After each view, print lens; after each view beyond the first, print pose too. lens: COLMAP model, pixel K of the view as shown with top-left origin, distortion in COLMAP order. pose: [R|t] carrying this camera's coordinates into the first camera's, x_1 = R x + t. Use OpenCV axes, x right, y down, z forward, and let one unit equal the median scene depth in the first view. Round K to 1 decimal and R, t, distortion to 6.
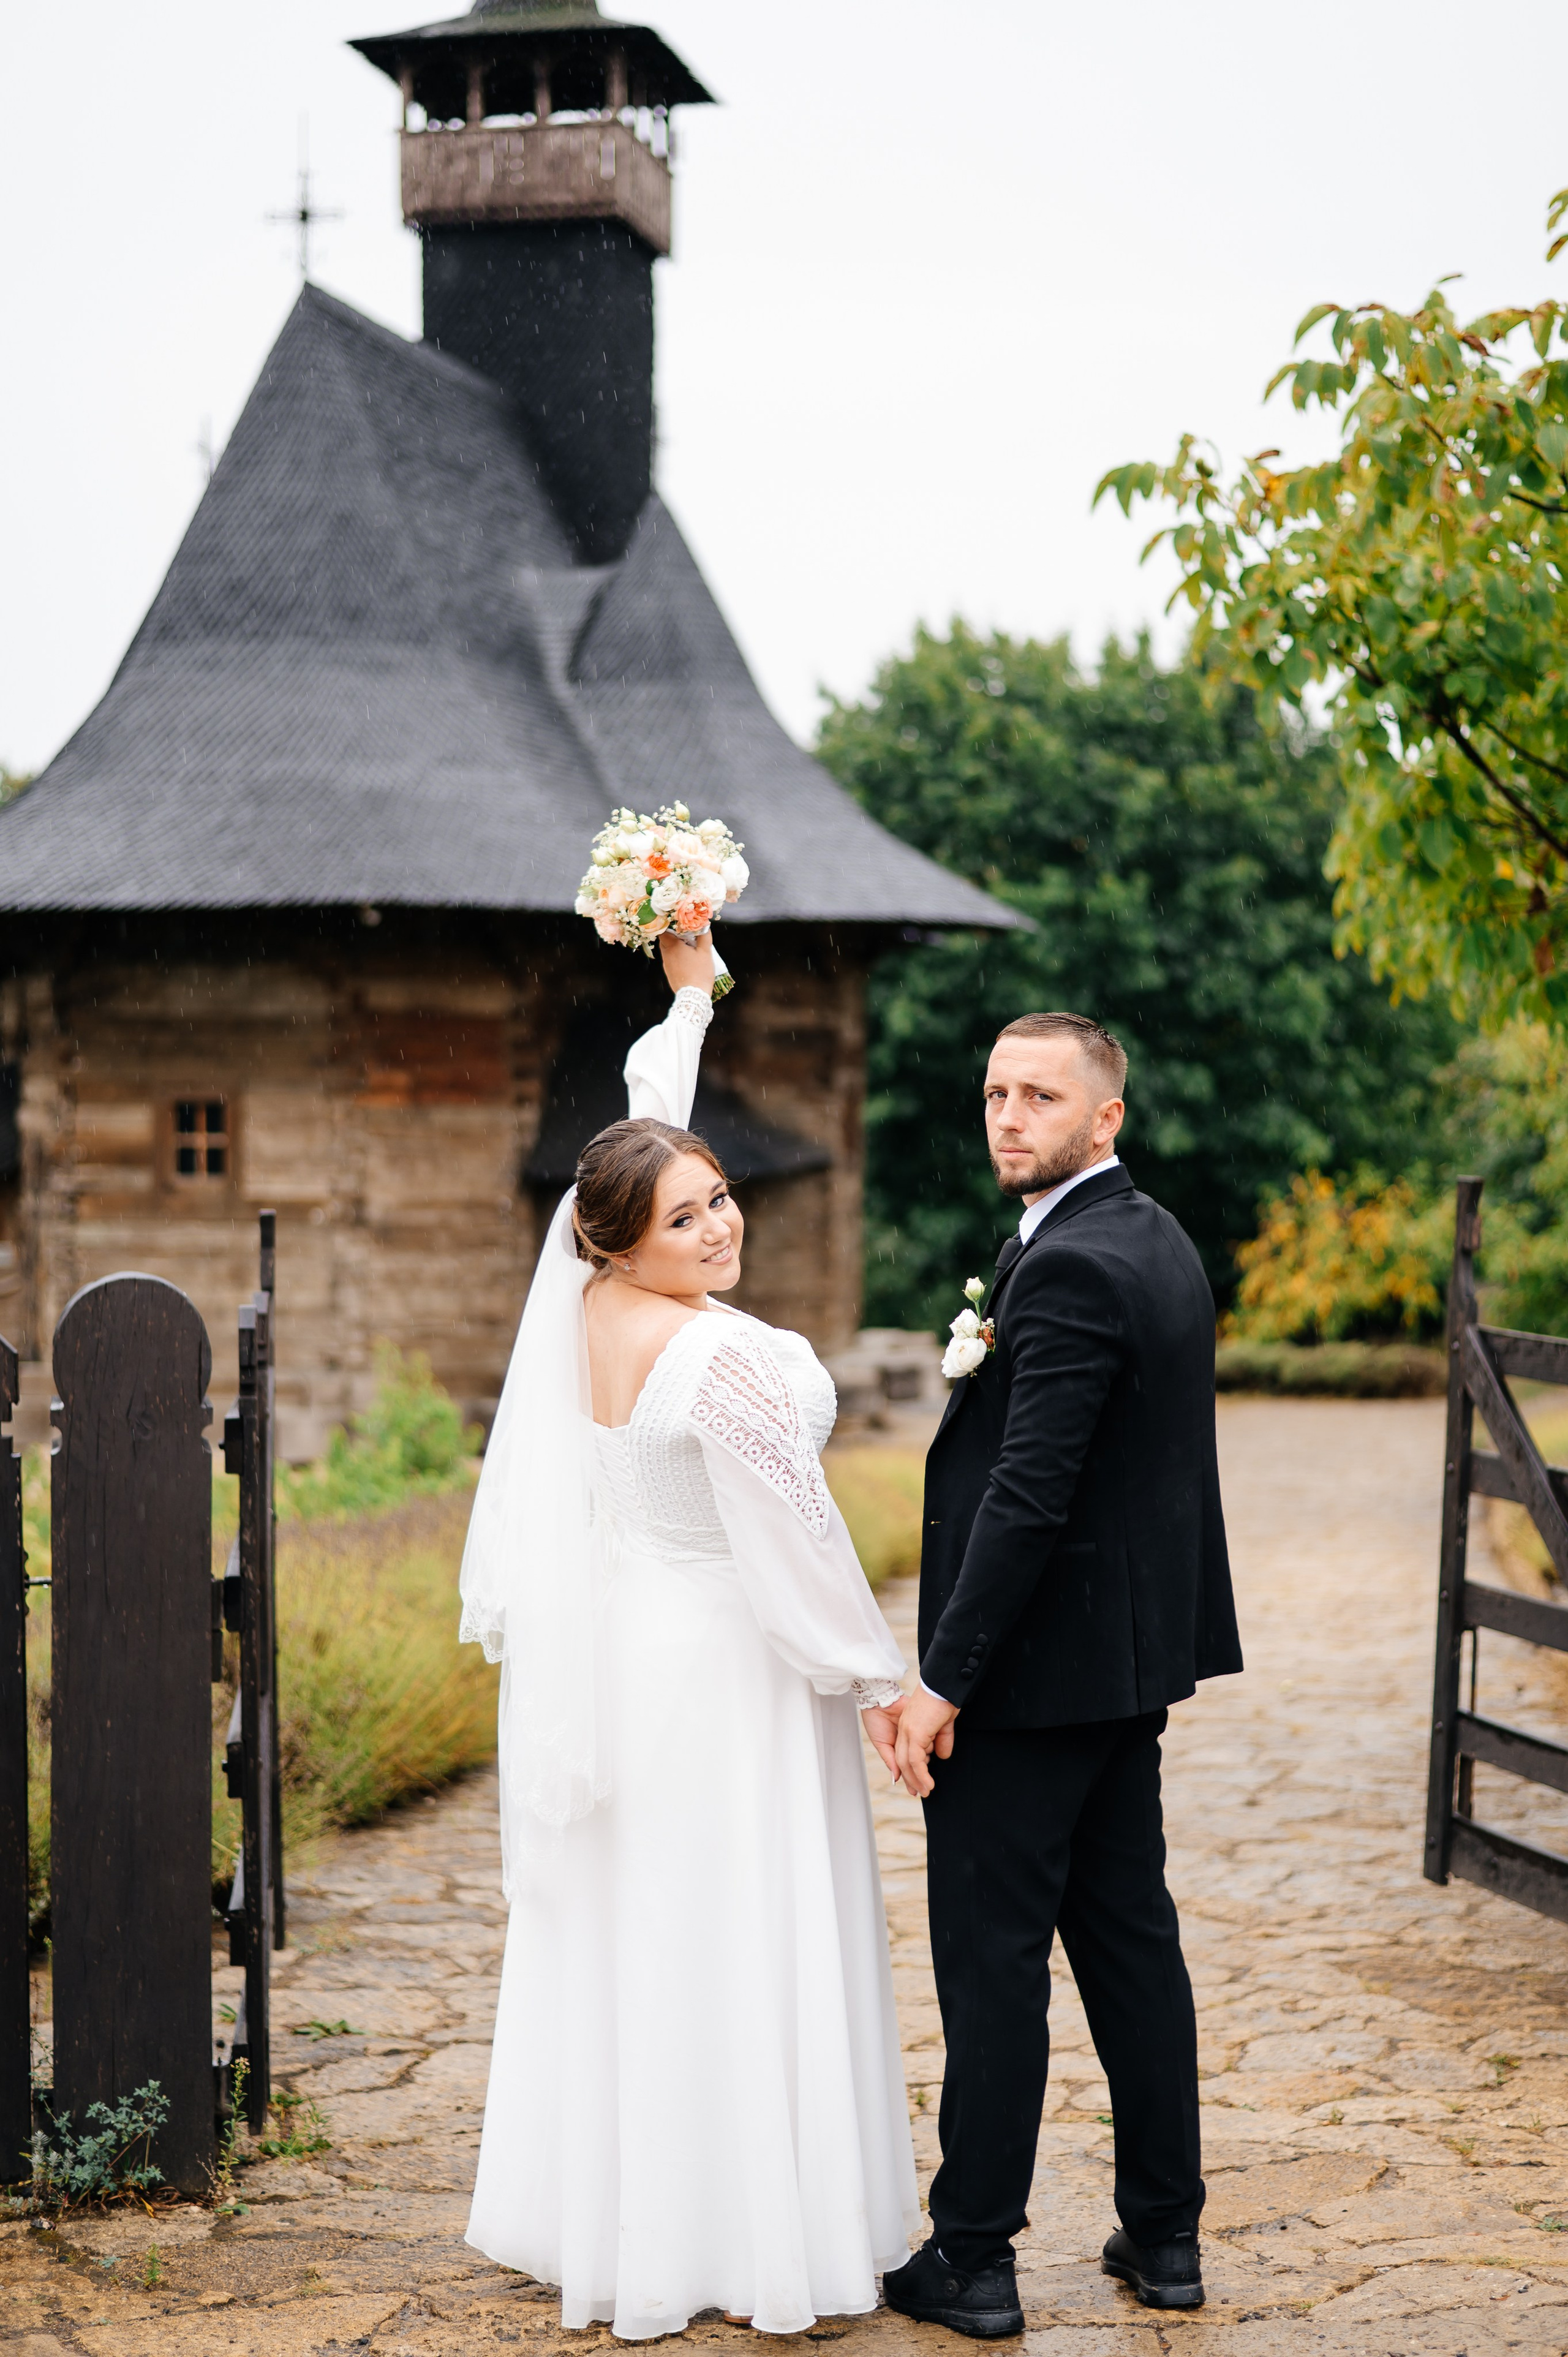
lens RADIAL K [[3513.7, 0, 786.1], [0, 3513.7, 1110.7], [0, 0, 1]] dist [-0.009235, -0.006808]
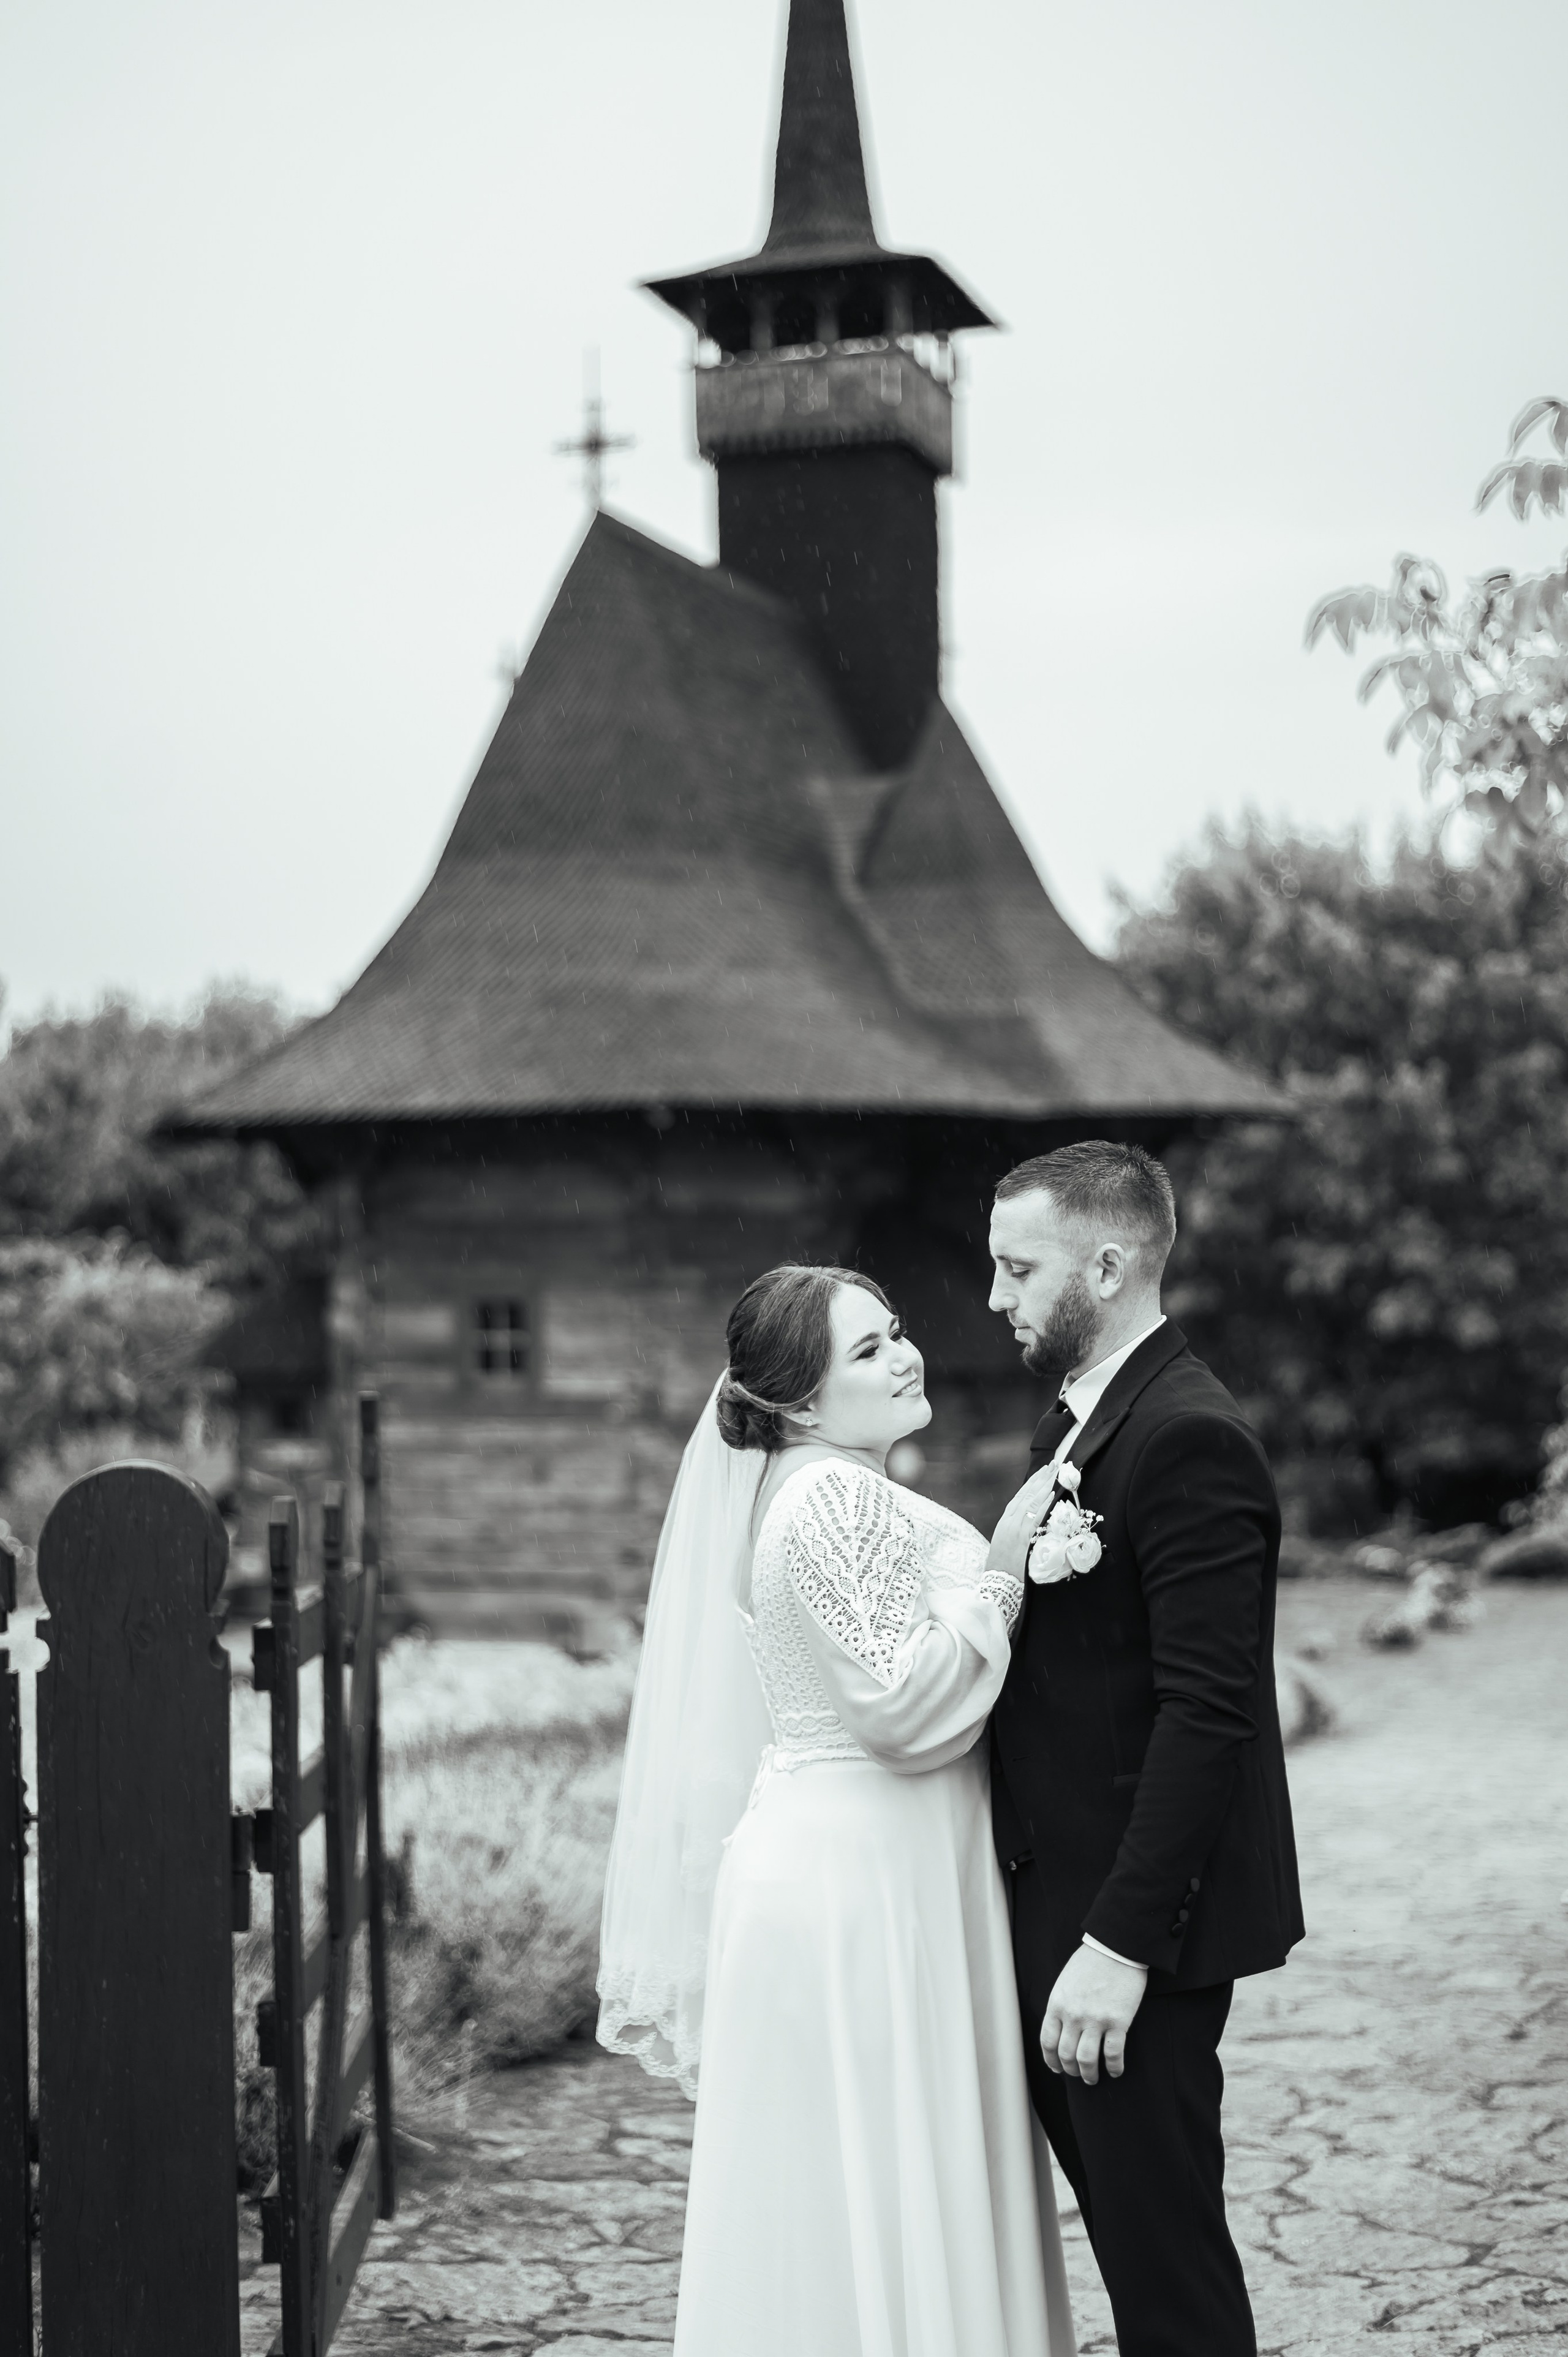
lens RADIAL K [[3361.7, 0, 774.5], [0, 3361.7, 1132.6], [0, 0, 1]] dist [-0.000050, 0.018351]
pose [[0.994943, -0.020093, -0.098406, 0.008778], [0.014851, 0.998446, -0.053710, 0.001821], [0.099333, 0.051977, 0.993696, 0.027759]]
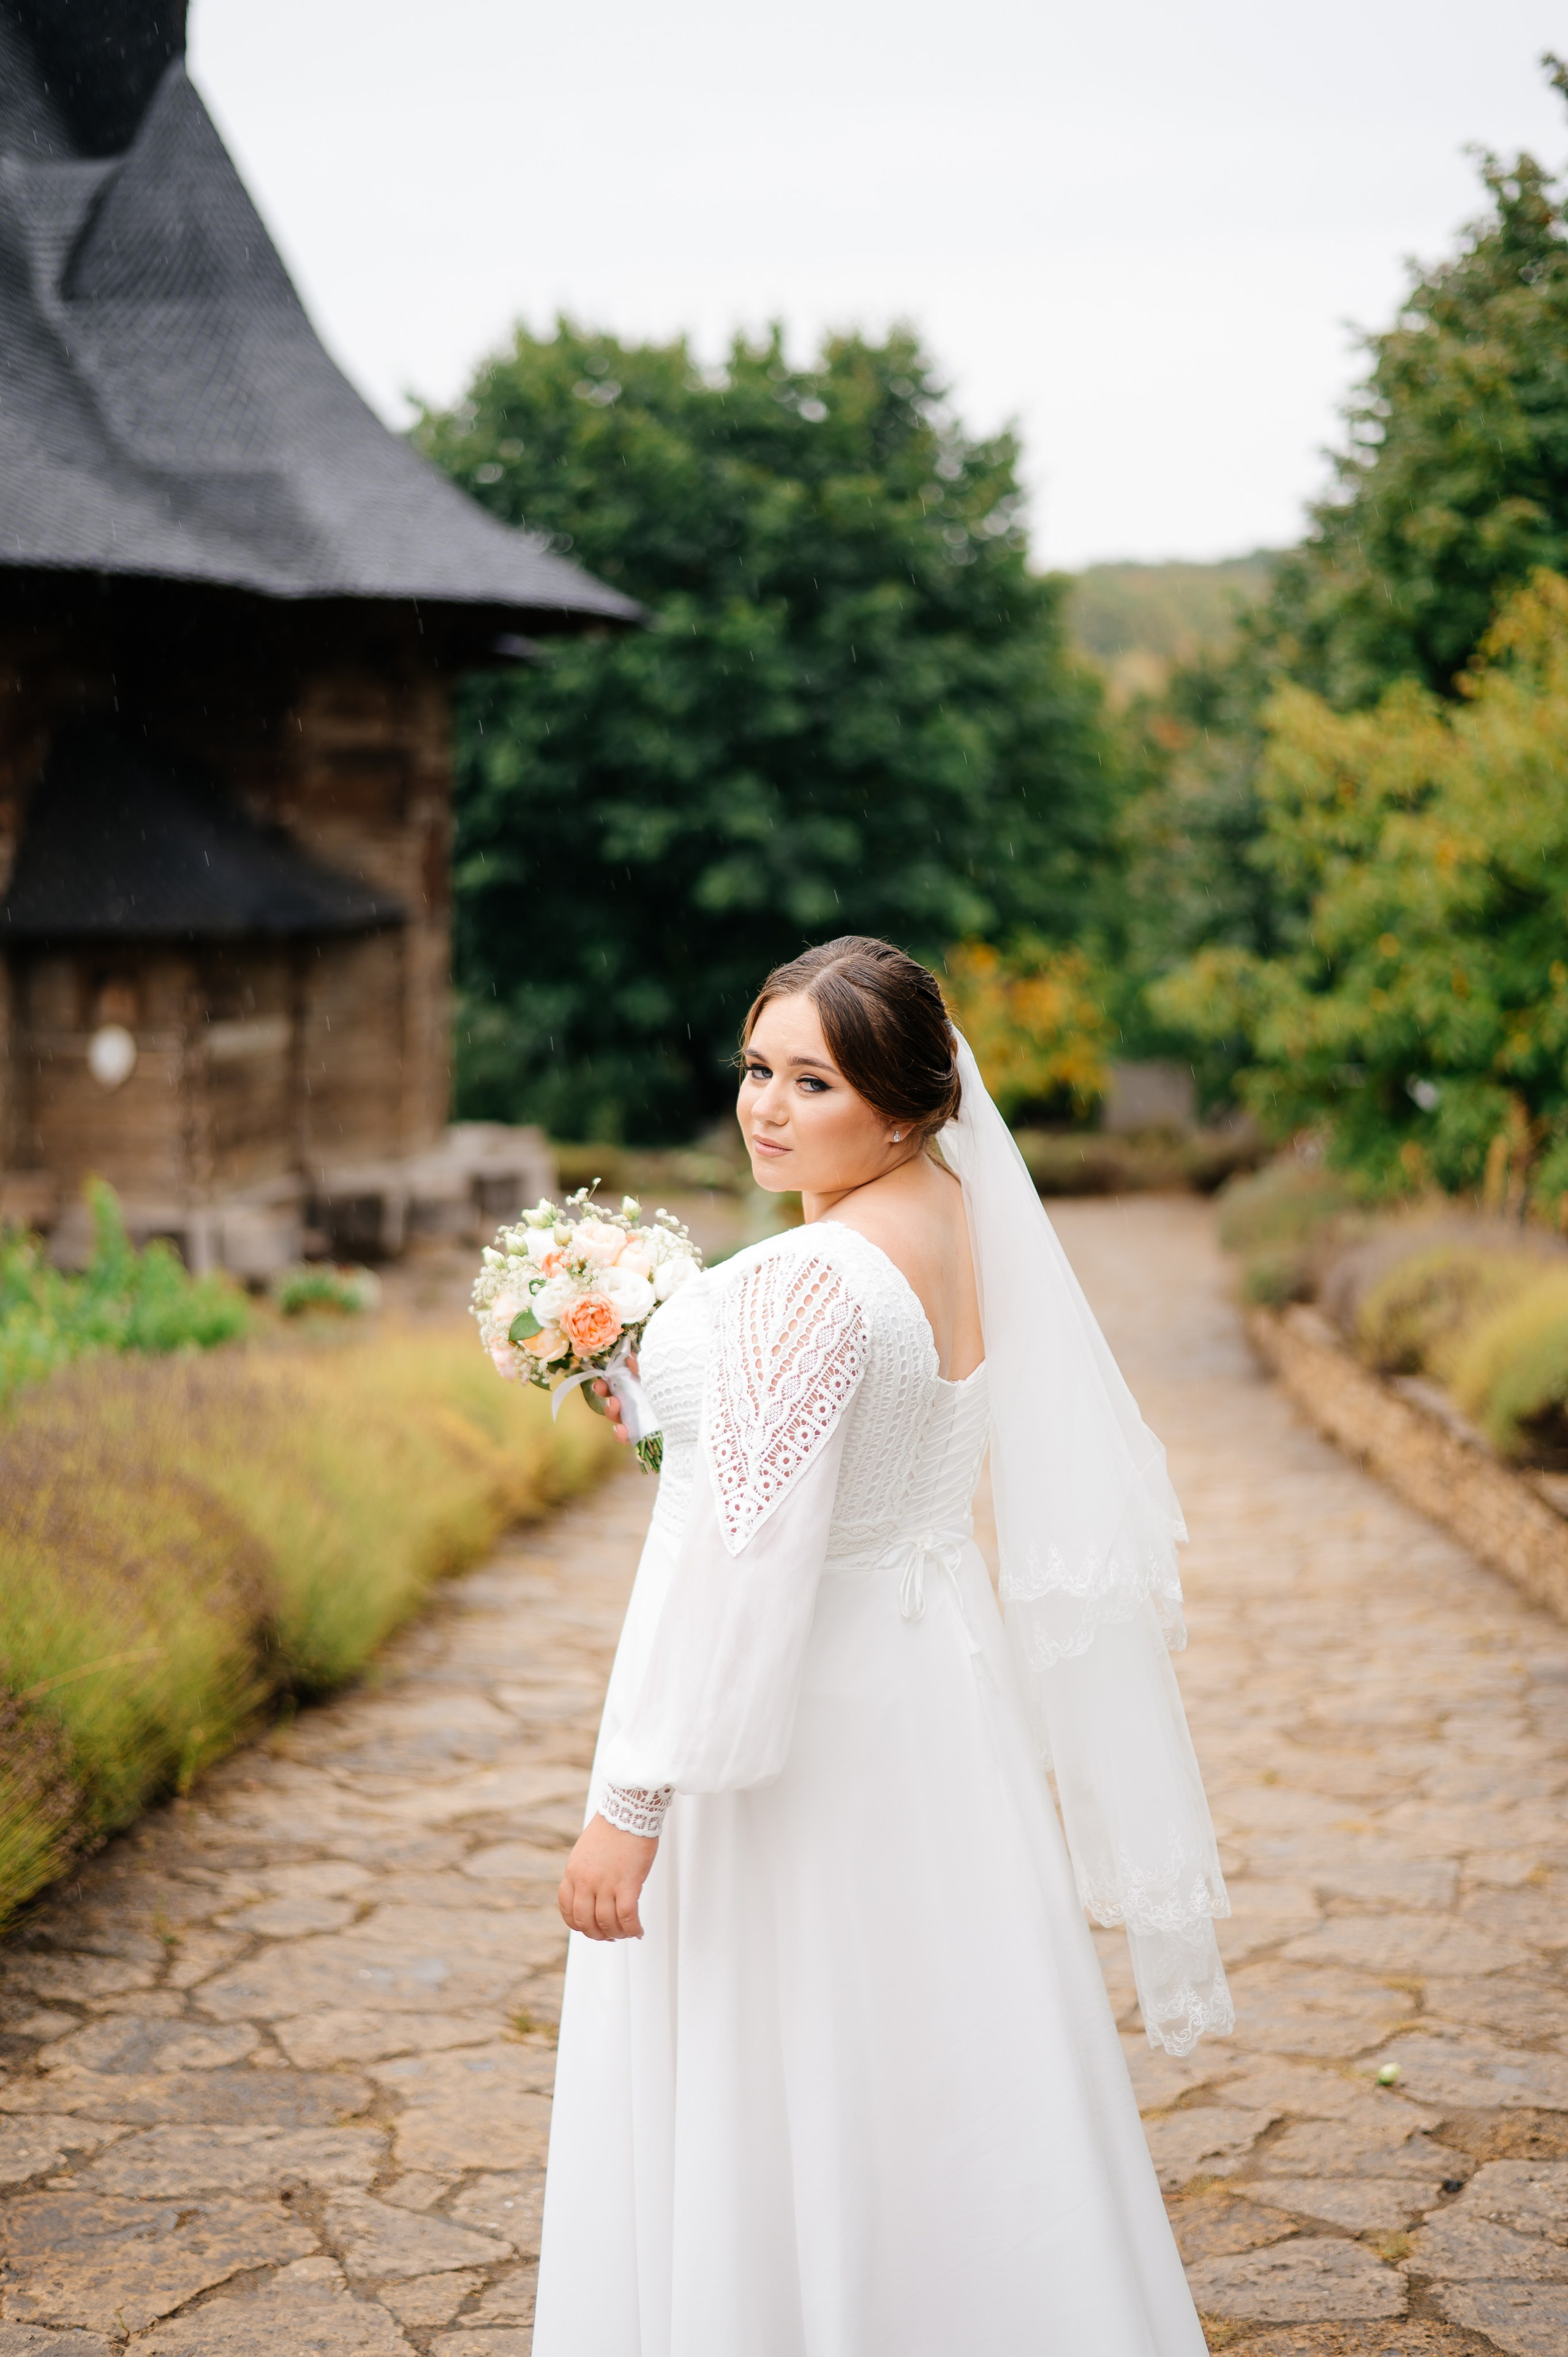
lens RADIAL K [[3361.7, 0, 774.5], [0, 3361.7, 1132.6], [0, 0, 1]] dist [-0.000050, 0.018351]
pose [[0.994105, -0.011940, 0.107760, 0.012580], [0.004768, 0.997770, 0.066575, 0.013064], [-0.108315, -0.065669, 0.991945, 0.233533]]
